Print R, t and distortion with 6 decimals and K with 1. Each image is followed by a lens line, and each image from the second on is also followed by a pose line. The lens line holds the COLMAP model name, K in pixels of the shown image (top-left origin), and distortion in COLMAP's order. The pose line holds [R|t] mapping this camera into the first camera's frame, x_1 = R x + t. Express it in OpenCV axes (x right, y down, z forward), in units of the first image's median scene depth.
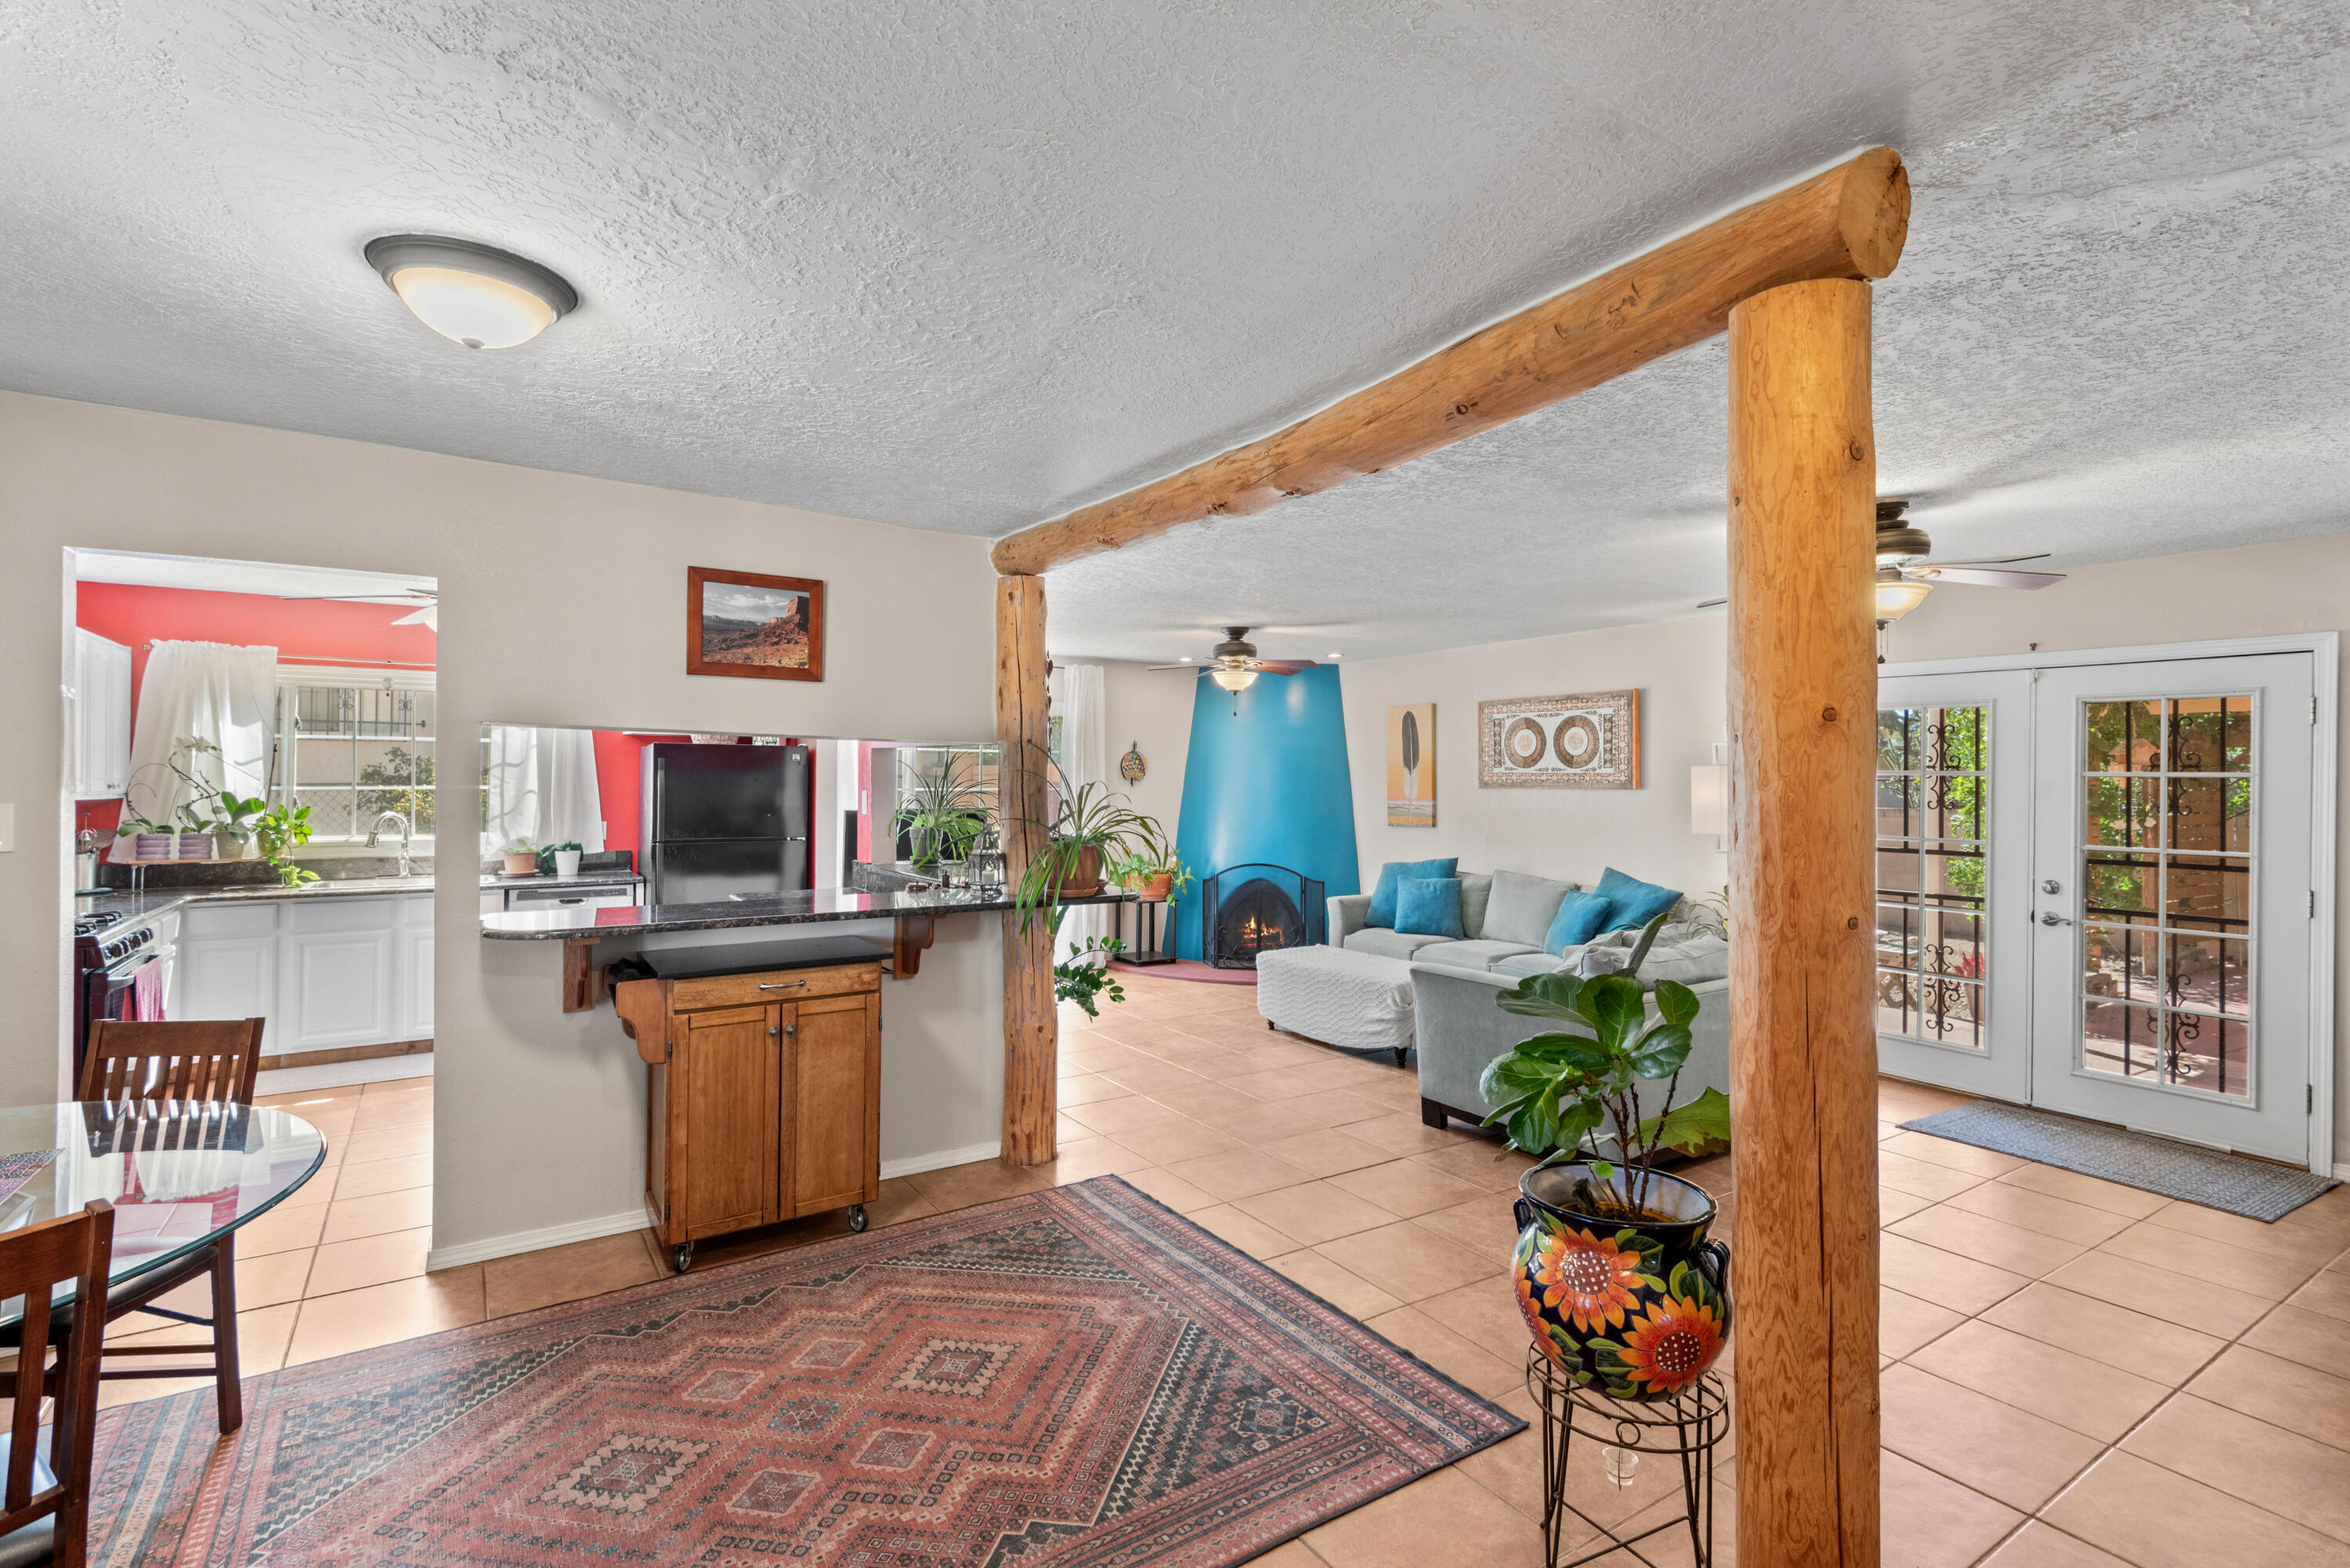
lens RADIAL K [[1088.4, 0, 1180.5], [0, 1088.4, 784.6], [0, 0, 1]] dist [0.026462, -0.010828]
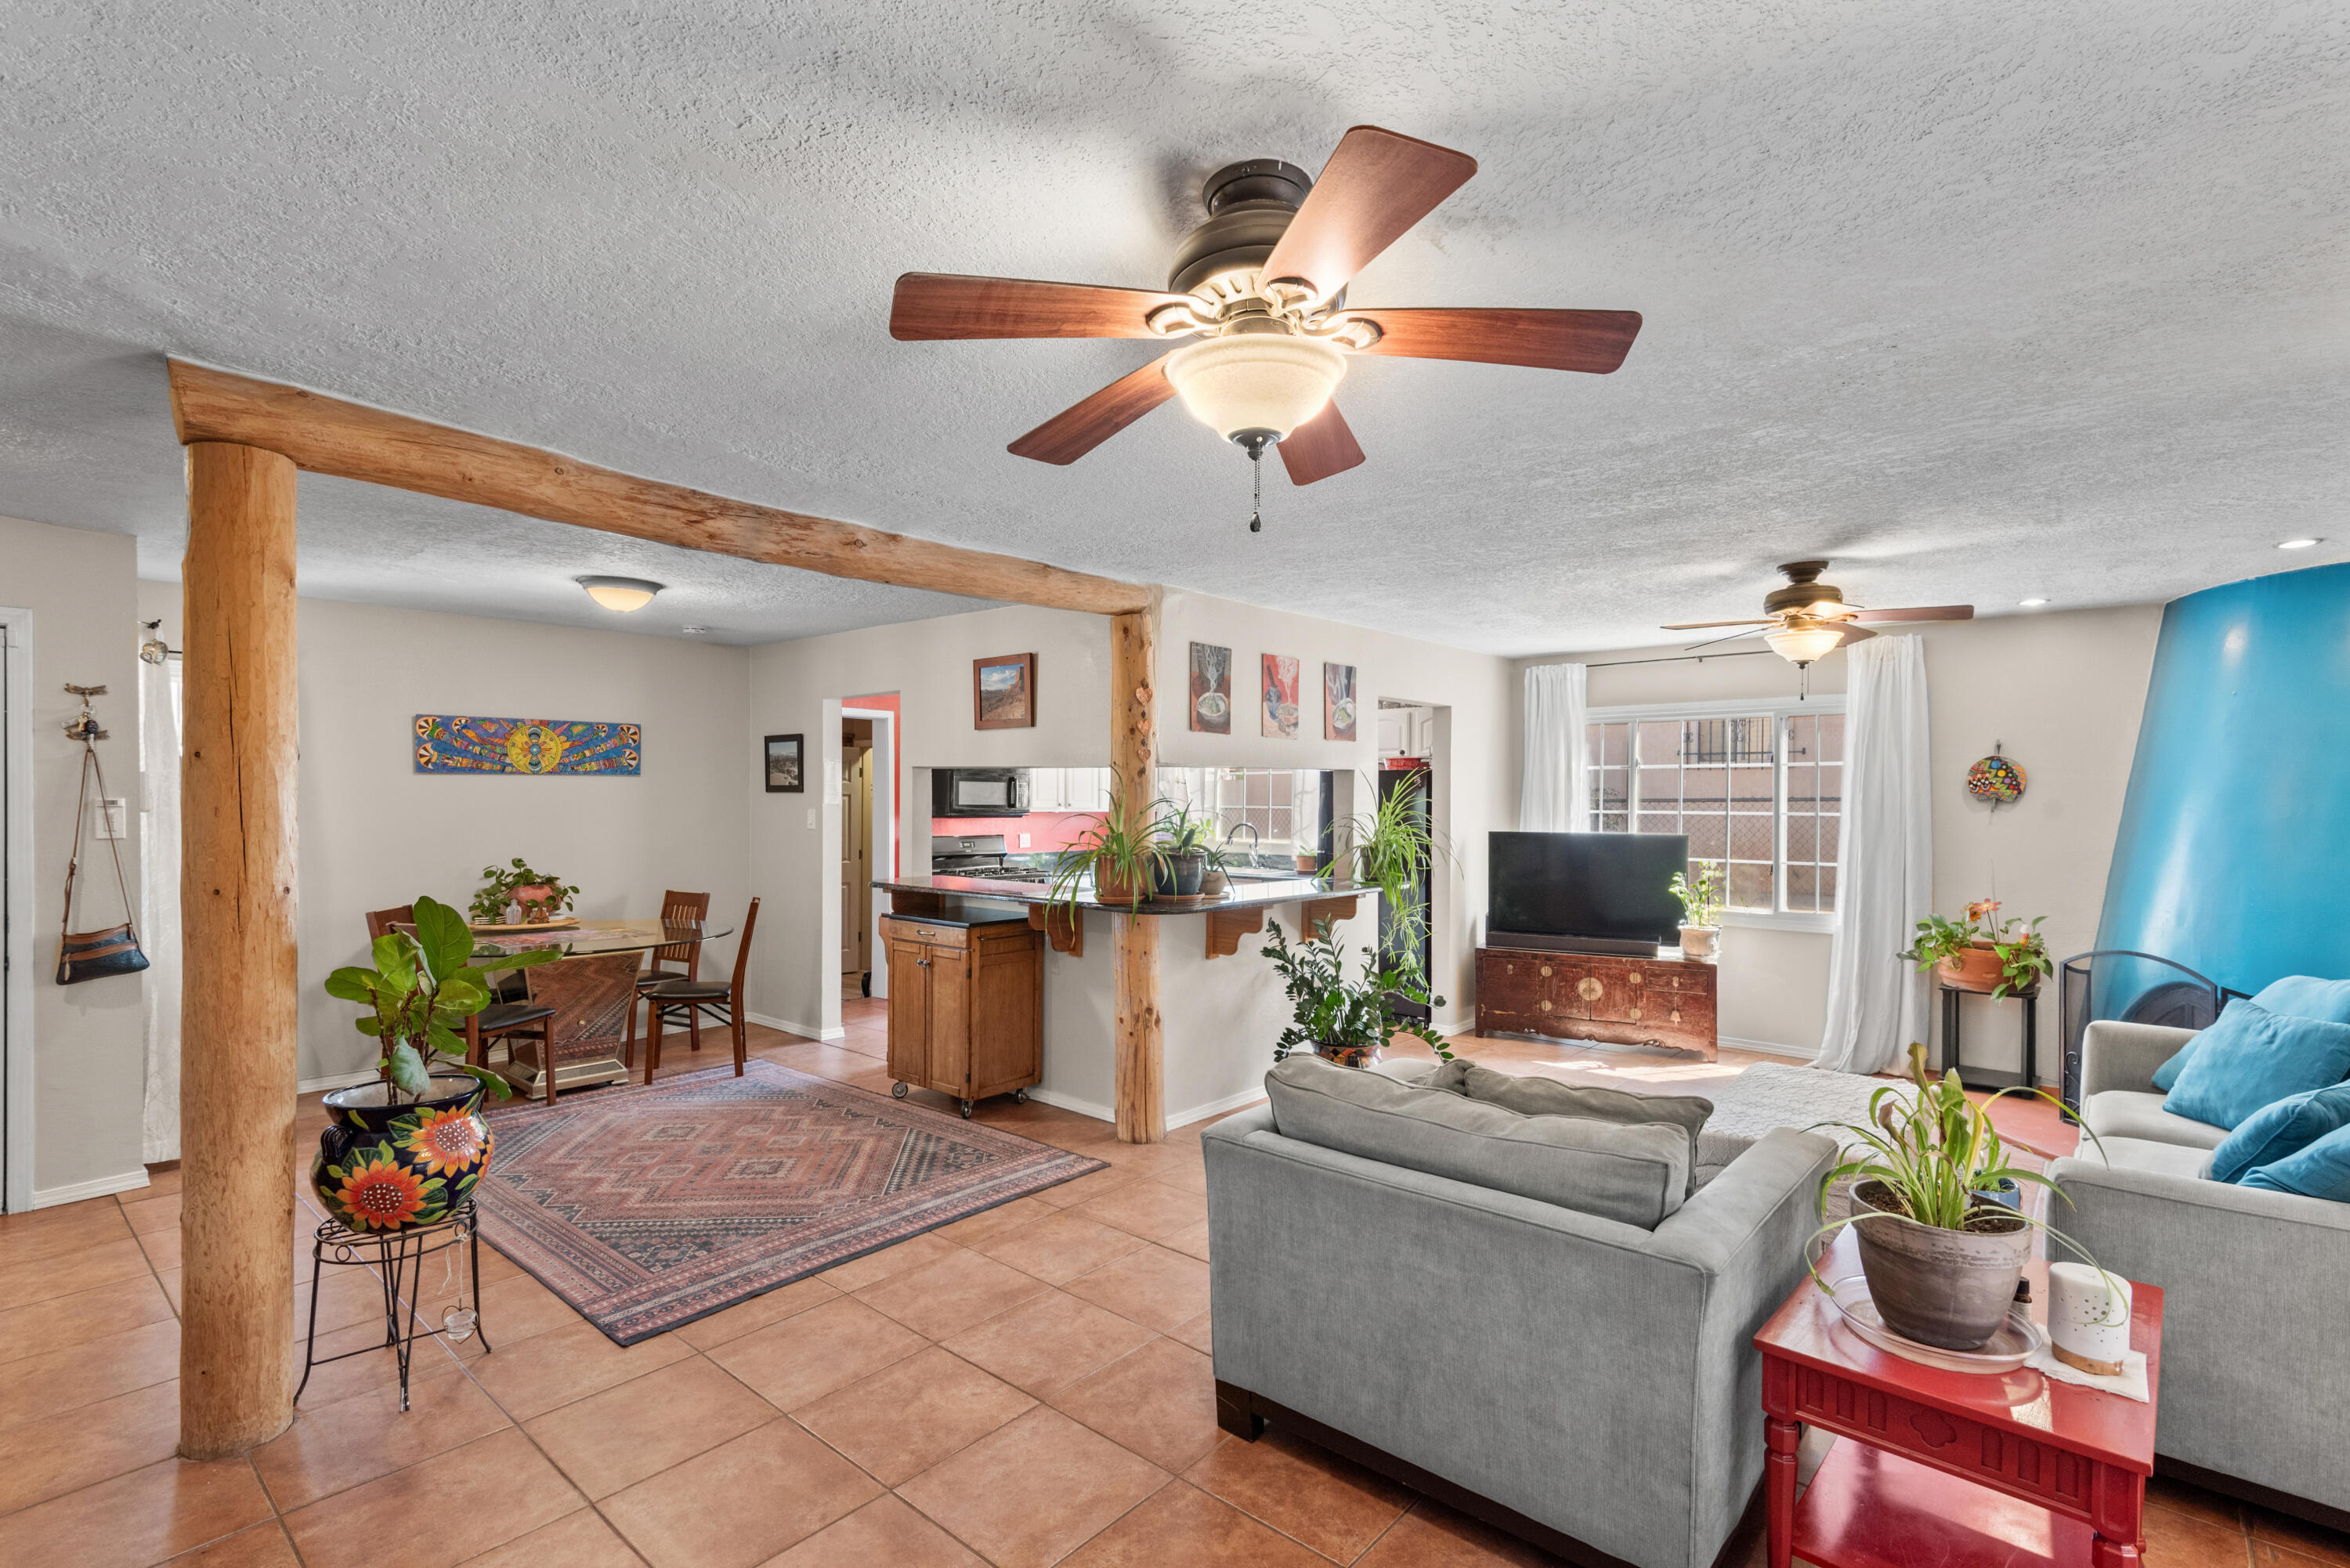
lens RADIAL K [[1088.4, 0, 1180.5], [0, 1088.4, 784.6], [0, 0, 1]] dist [0.026462, -0.010828]
pose [[0.274990, -0.013973, -0.961346, 0.585631], [-0.007624, 0.999831, -0.016713, 0.000285], [0.961417, 0.011925, 0.274837, 0.450635]]
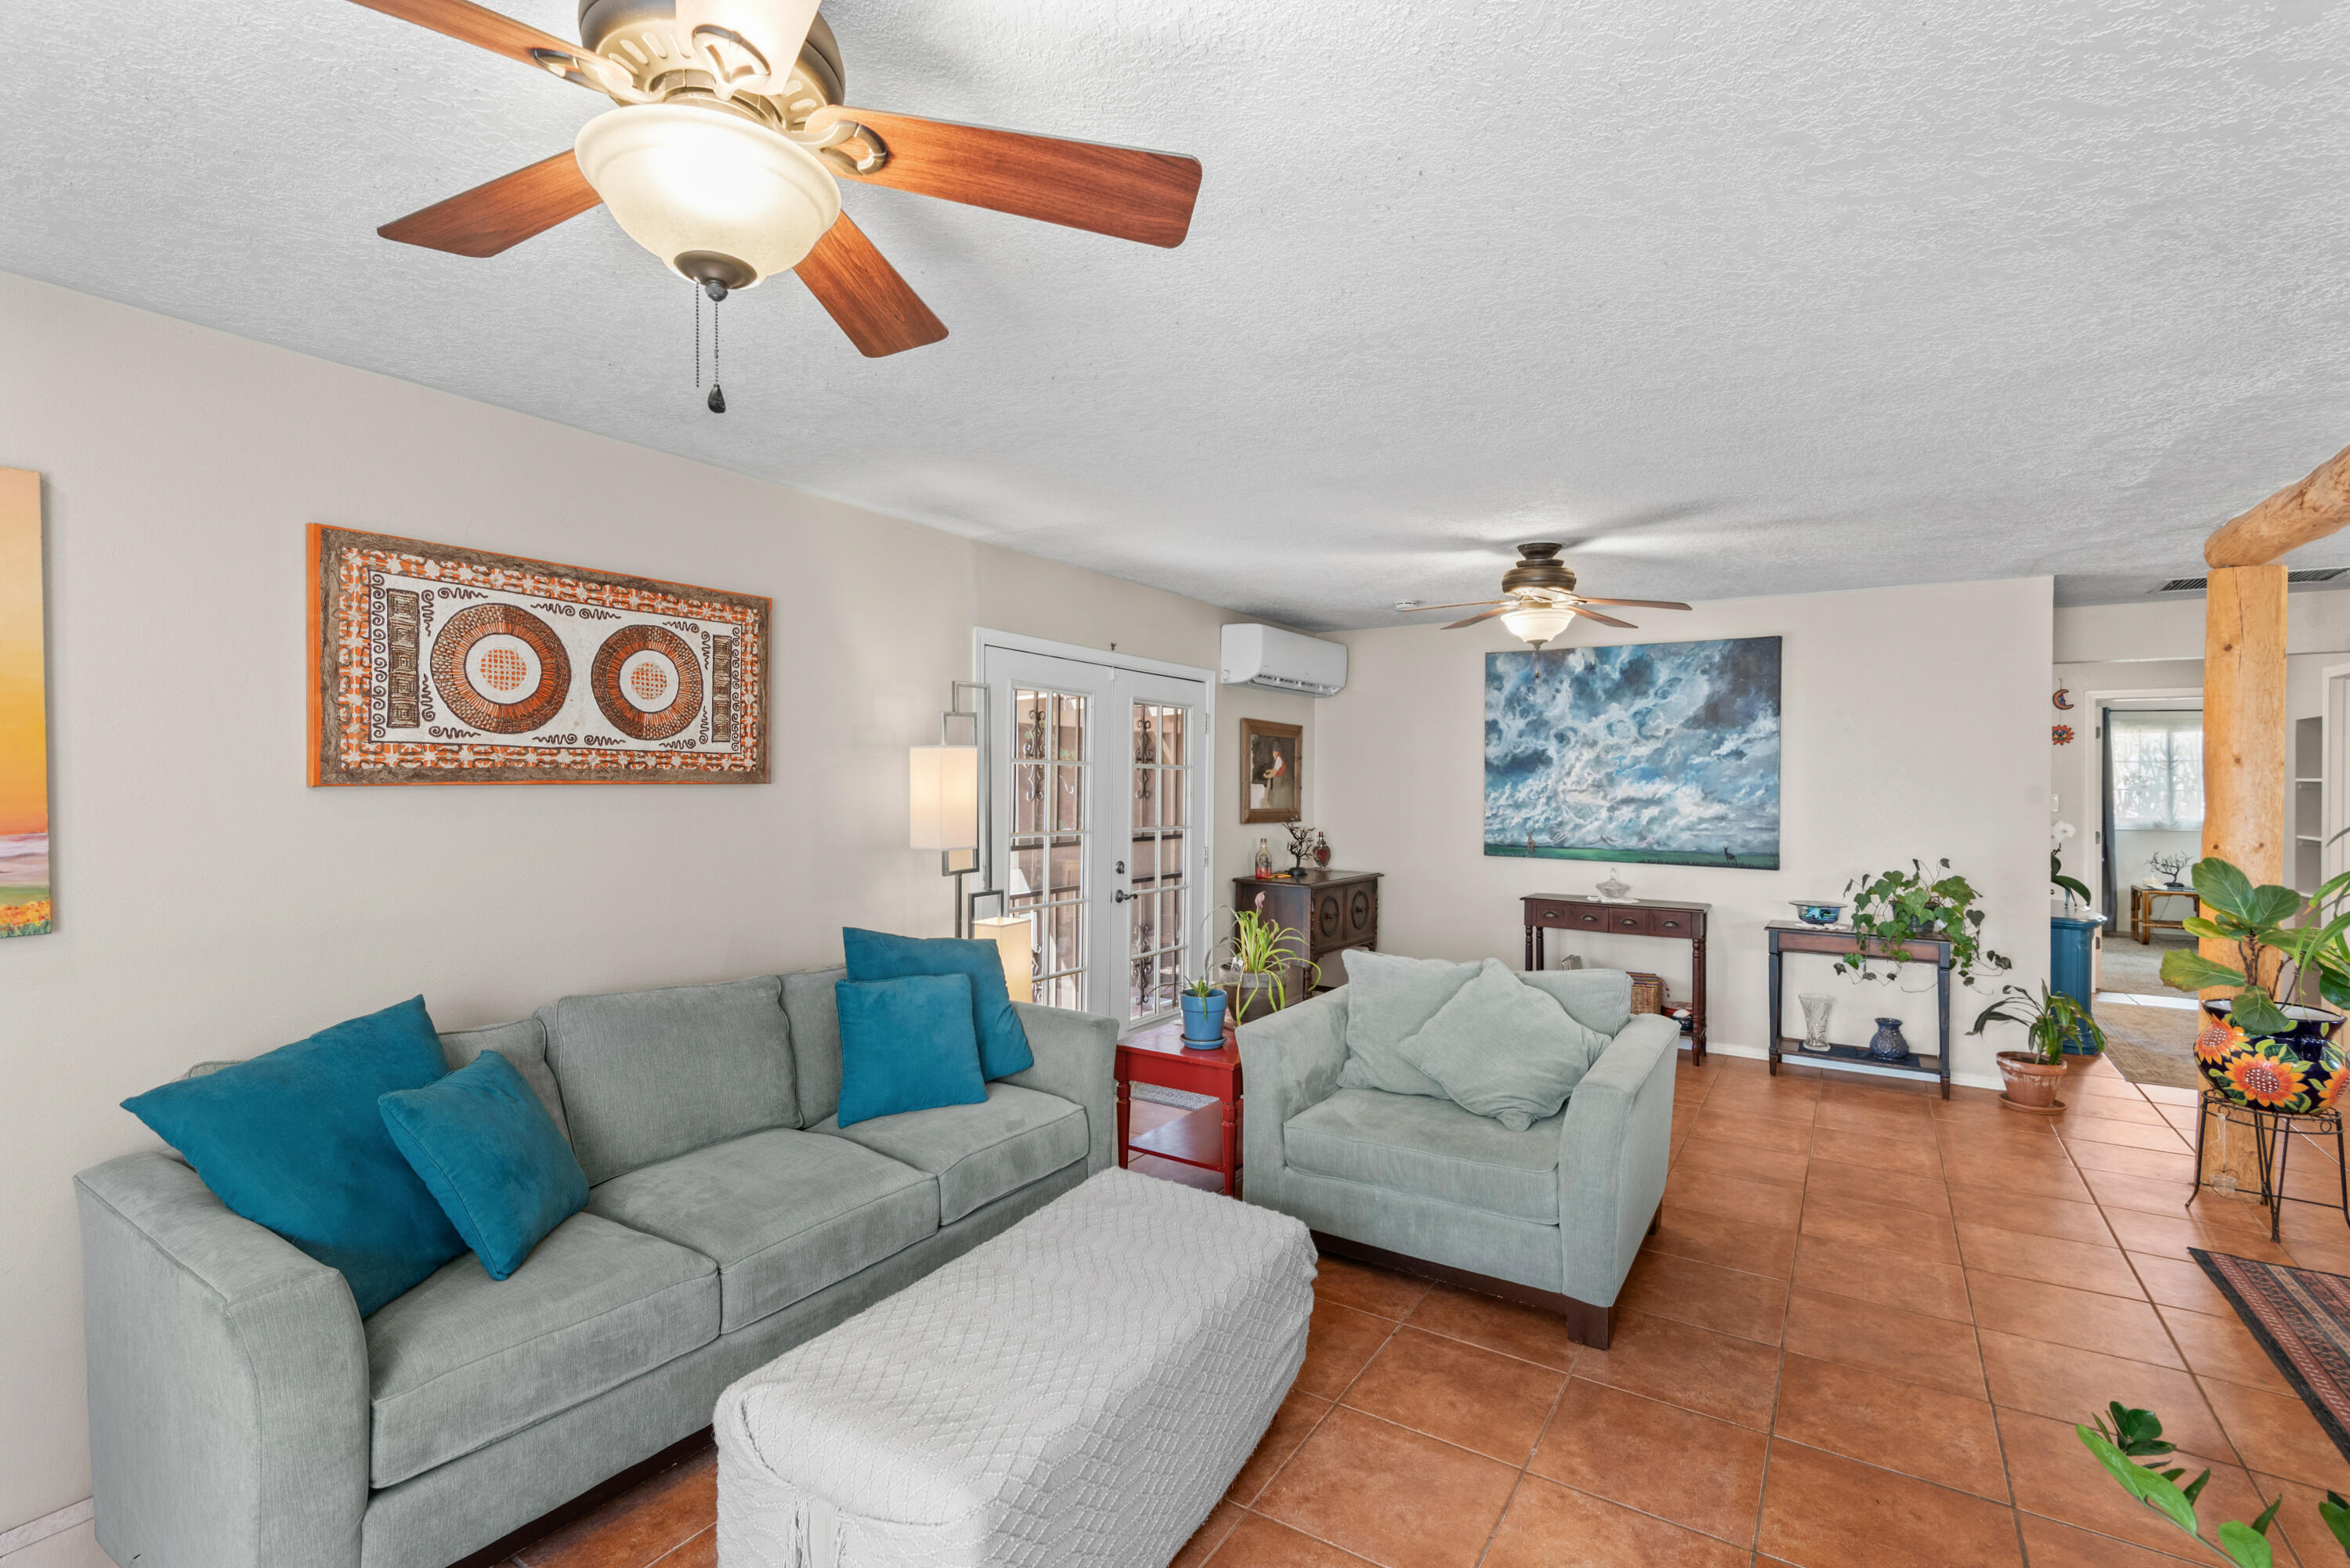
lens RADIAL K [[1056.5, 0, 1185.8], [0, 1056.5, 766.3], [0, 0, 1]] dist [0.025828, -0.012091]
pose [[-0.406911, 0.000606, 0.913467, -0.143906], [-0.005362, 0.999981, -0.003051, -0.003469], [-0.913452, -0.006139, -0.406900, 0.980035]]
